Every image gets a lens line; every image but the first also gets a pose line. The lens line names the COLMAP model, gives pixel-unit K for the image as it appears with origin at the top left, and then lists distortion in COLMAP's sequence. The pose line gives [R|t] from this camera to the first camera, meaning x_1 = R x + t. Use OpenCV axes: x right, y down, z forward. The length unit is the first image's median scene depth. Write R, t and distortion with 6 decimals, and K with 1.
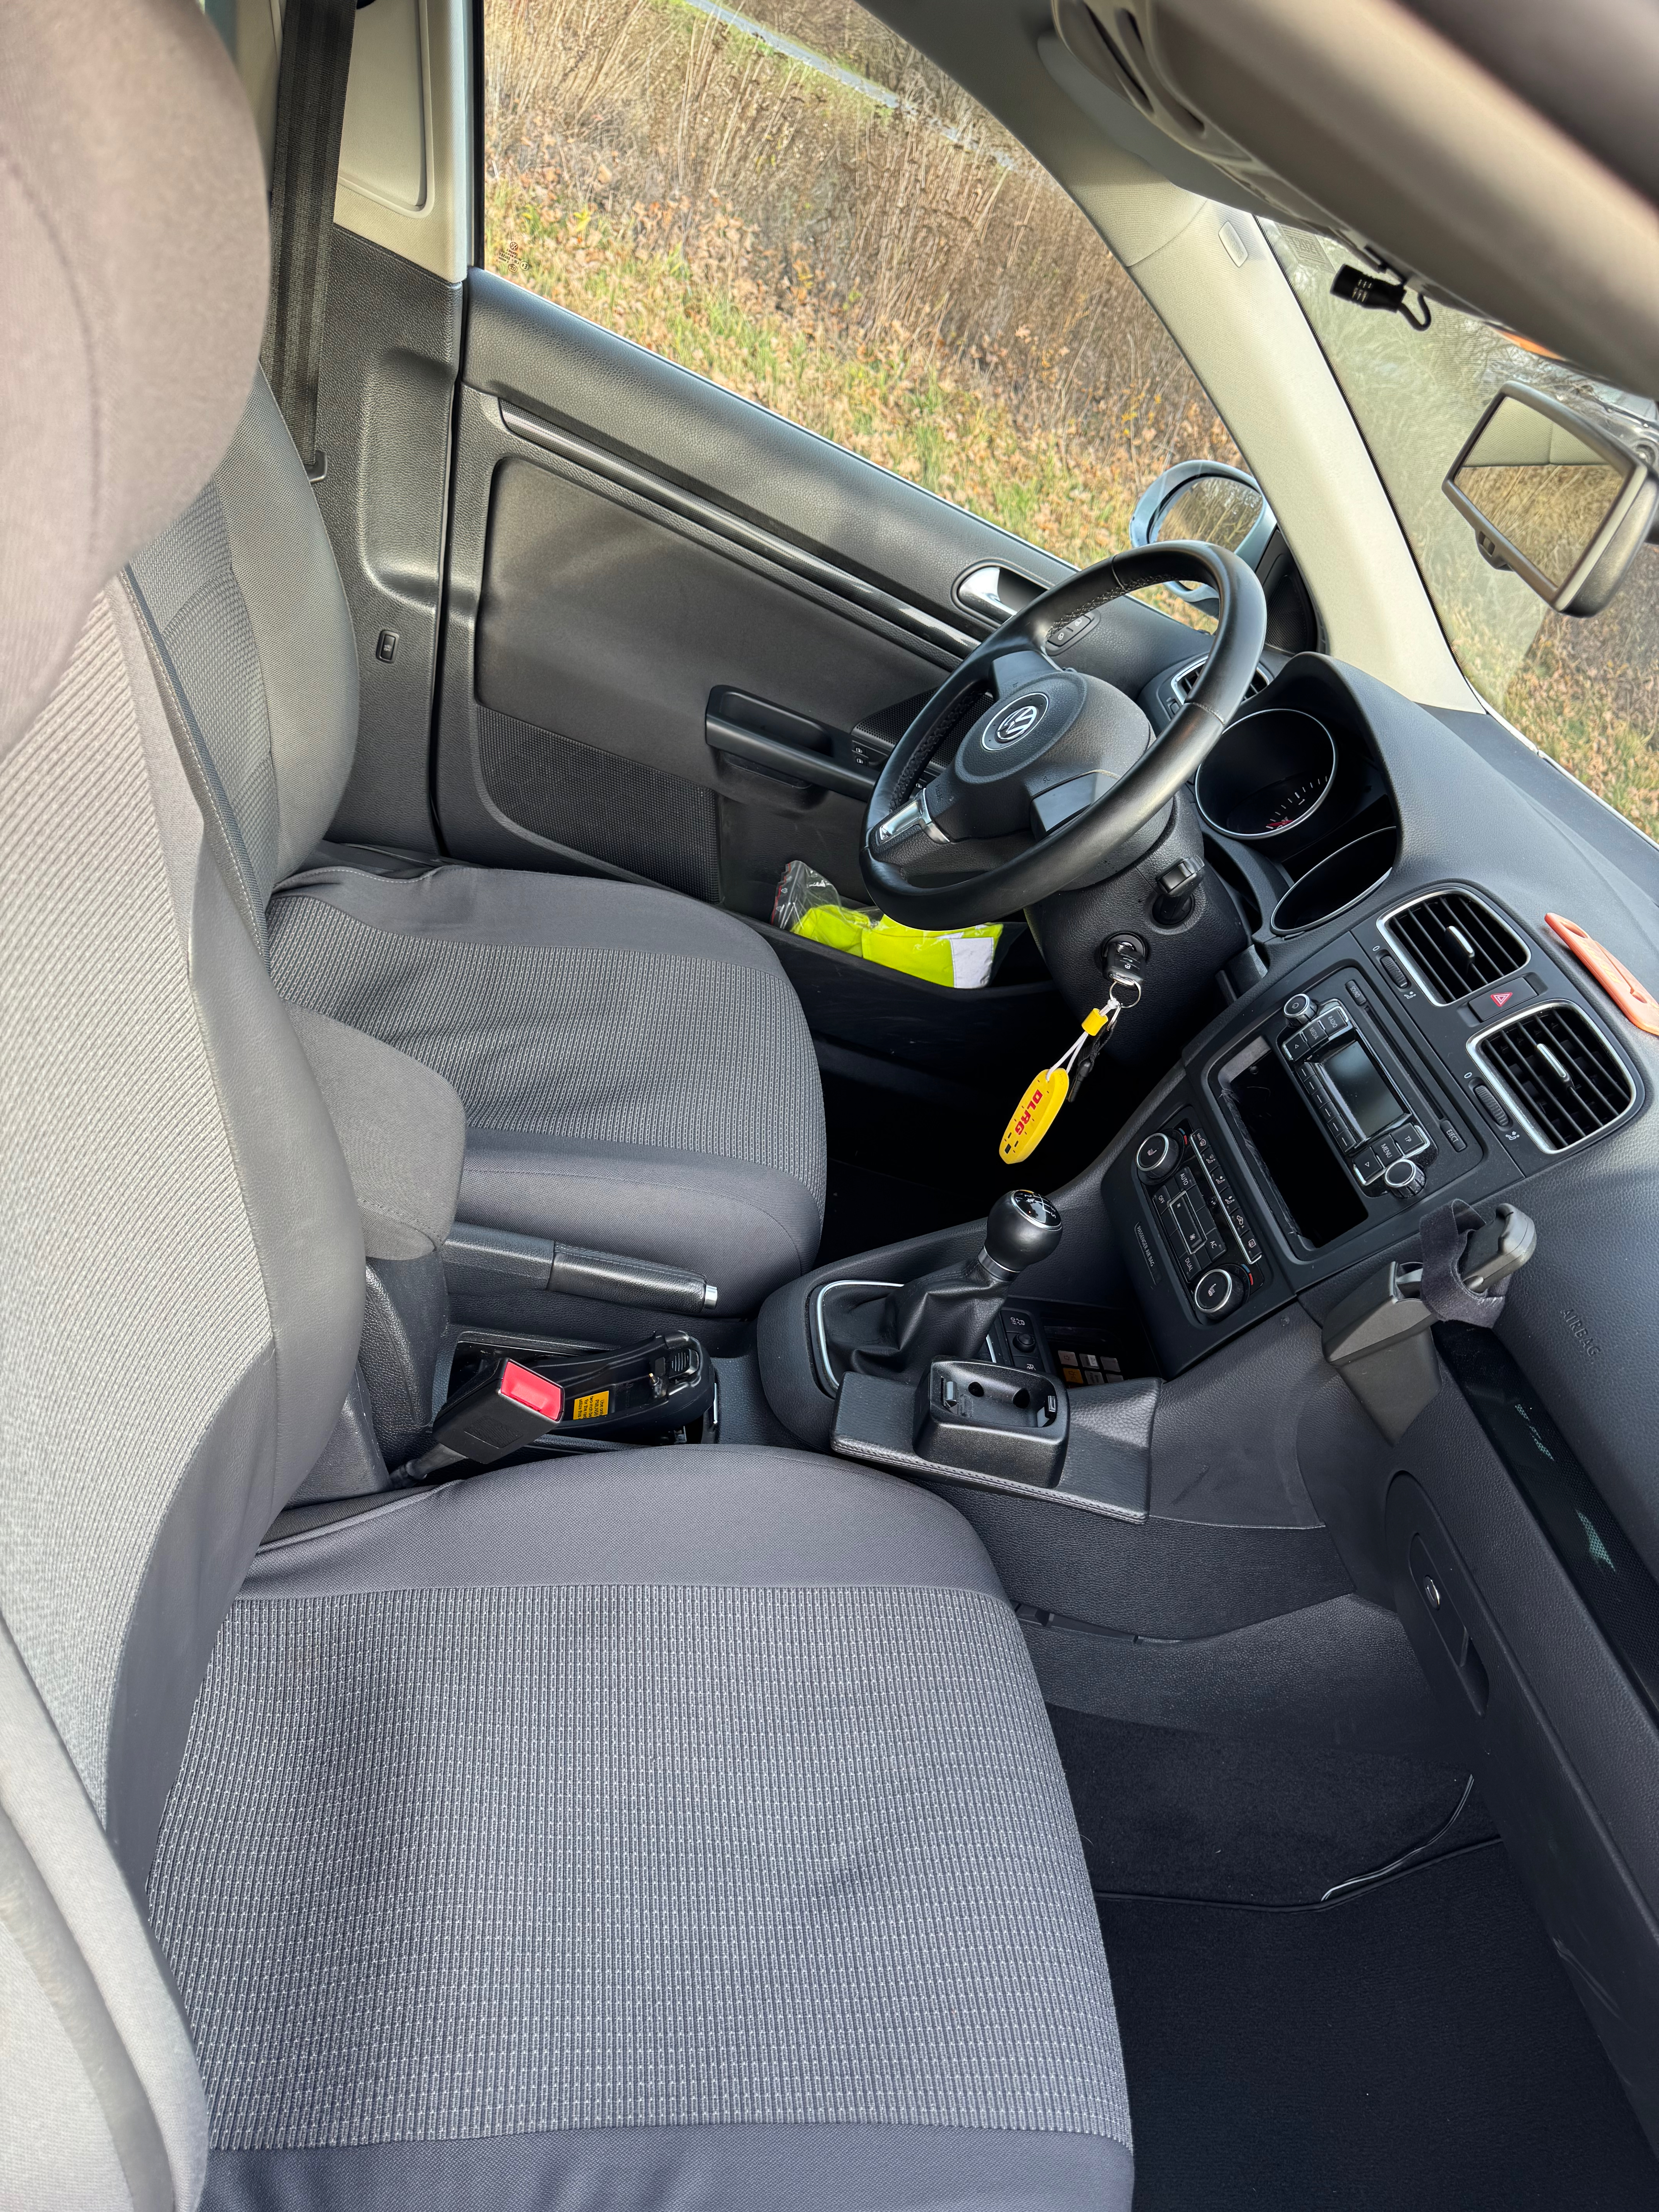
lens RADIAL K [[1549.8, 0, 817.1], [0, 1549.8, 1106.9], [0, 0, 1]] dist [0.073295, -0.114465]
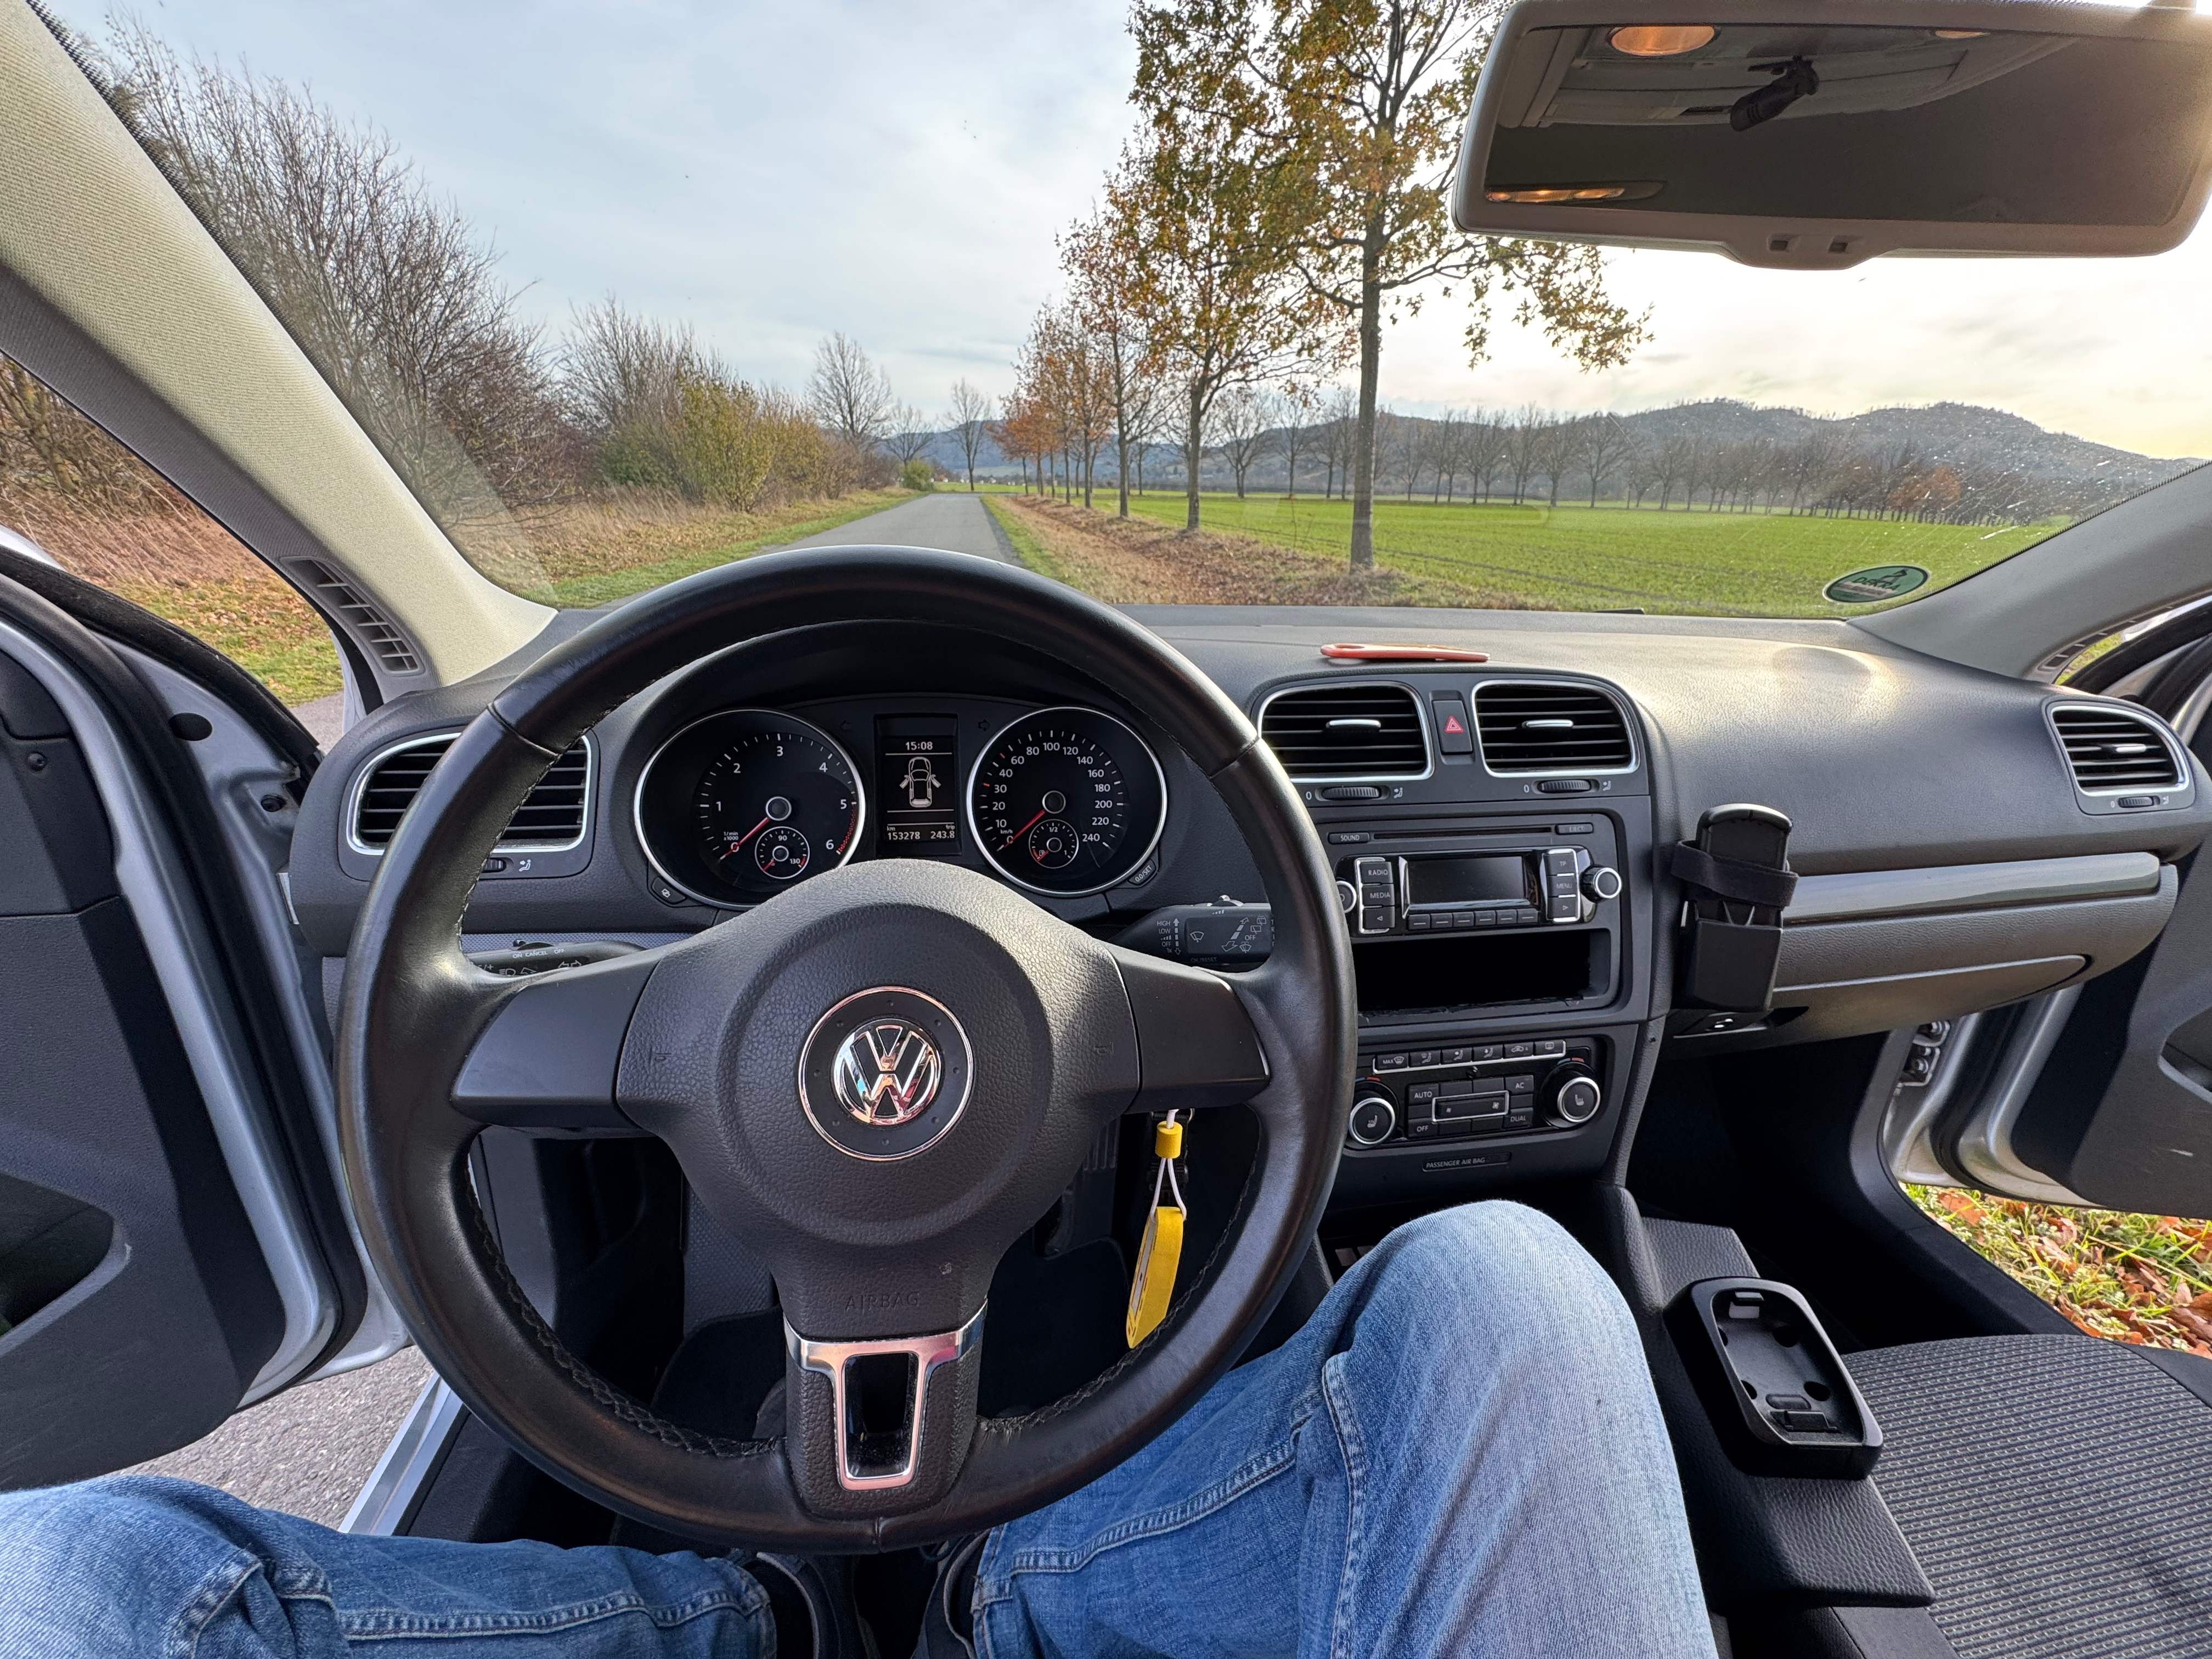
lens RADIAL K [[879.9, 0, 1106.0], [0, 879.9, 829.5], [0, 0, 1]] dist [-0.000418, 0.000367]
pose [[-0.057448, -0.698915, 0.712894, -0.008764], [0.522868, 0.587244, 0.617863, -0.427905], [-0.850476, 0.408244, 0.331704, 0.869245]]
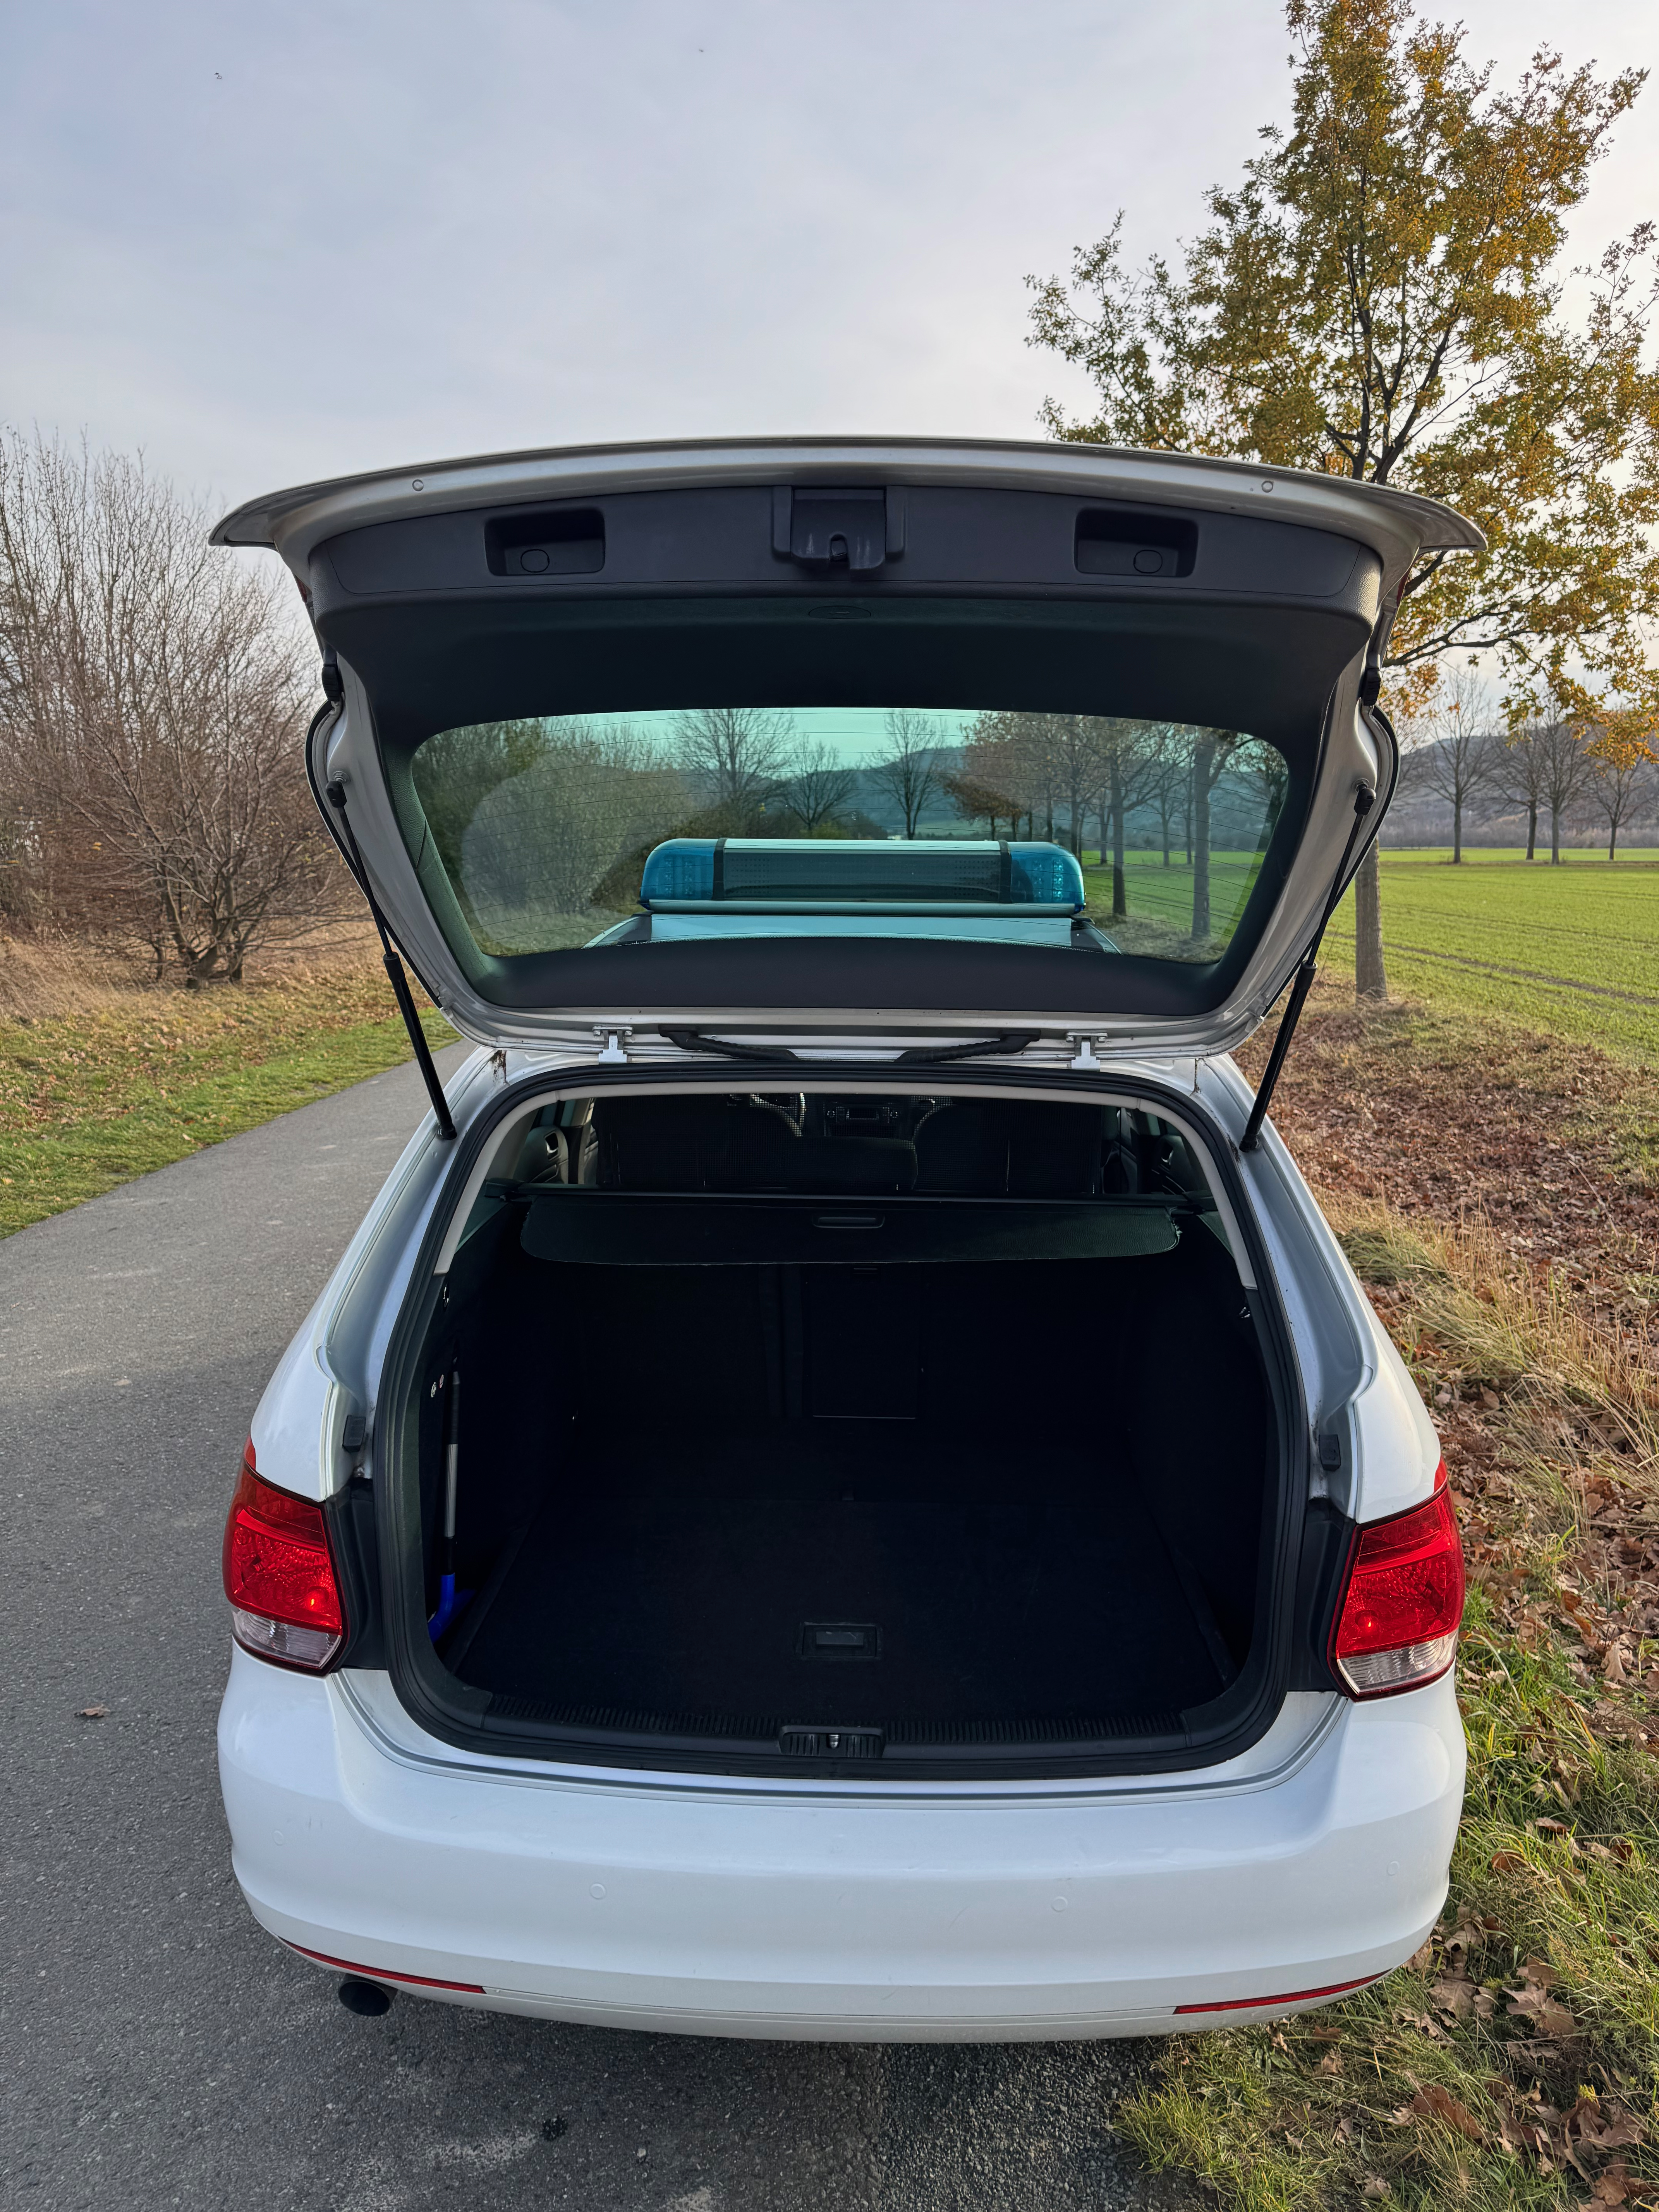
lens RADIAL K [[1601.2, 0, 829.5], [0, 1601.2, 1074.4], [0, 0, 1]] dist [0.006490, -0.013252]
pose [[0.115540, -0.520230, 0.846174, -2.999192], [0.600980, 0.714880, 0.357450, -1.555444], [-0.790869, 0.467234, 0.395245, -0.665212]]
